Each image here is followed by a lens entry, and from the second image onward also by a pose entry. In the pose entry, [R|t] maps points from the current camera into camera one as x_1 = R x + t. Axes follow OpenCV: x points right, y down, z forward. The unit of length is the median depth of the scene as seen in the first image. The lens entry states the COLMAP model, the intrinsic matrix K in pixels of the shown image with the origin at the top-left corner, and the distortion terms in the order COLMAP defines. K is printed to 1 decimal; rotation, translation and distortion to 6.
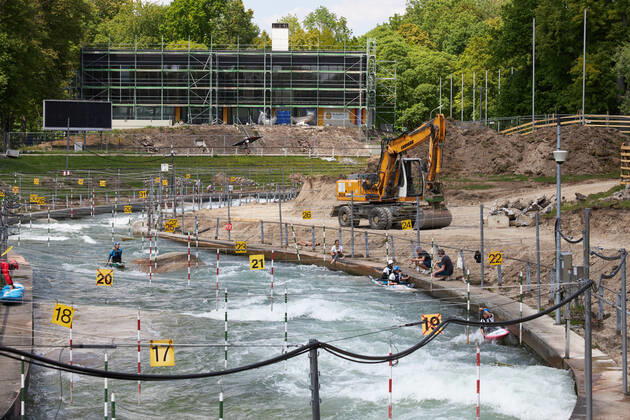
lens RADIAL K [[1653.7, 0, 315.0], [0, 1653.7, 210.0], [0, 0, 1]] dist [0.037941, -0.124965]
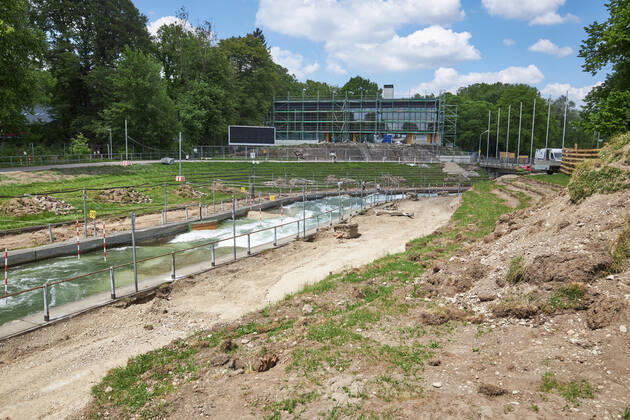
lens RADIAL K [[487.2, 0, 315.0], [0, 487.2, 210.0], [0, 0, 1]] dist [0.001735, 0.000840]
pose [[0.976911, 0.032186, -0.211206, 0.044099], [-0.015679, 0.996722, 0.079373, -0.057945], [0.213068, -0.074229, 0.974214, 1.323237]]
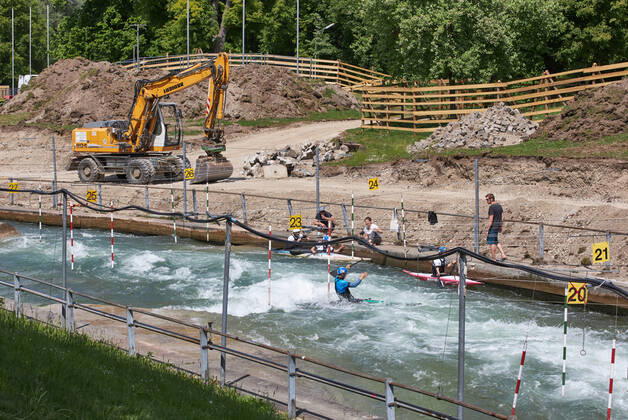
lens RADIAL K [[1598.6, 0, 314.0], [0, 1598.6, 210.0], [0, 0, 1]] dist [-0.168617, -0.425236]
pose [[0.925543, -0.036293, 0.376900, -0.193115], [0.021142, 0.998796, 0.044259, -0.010035], [-0.378053, -0.032995, 0.925196, 0.175262]]
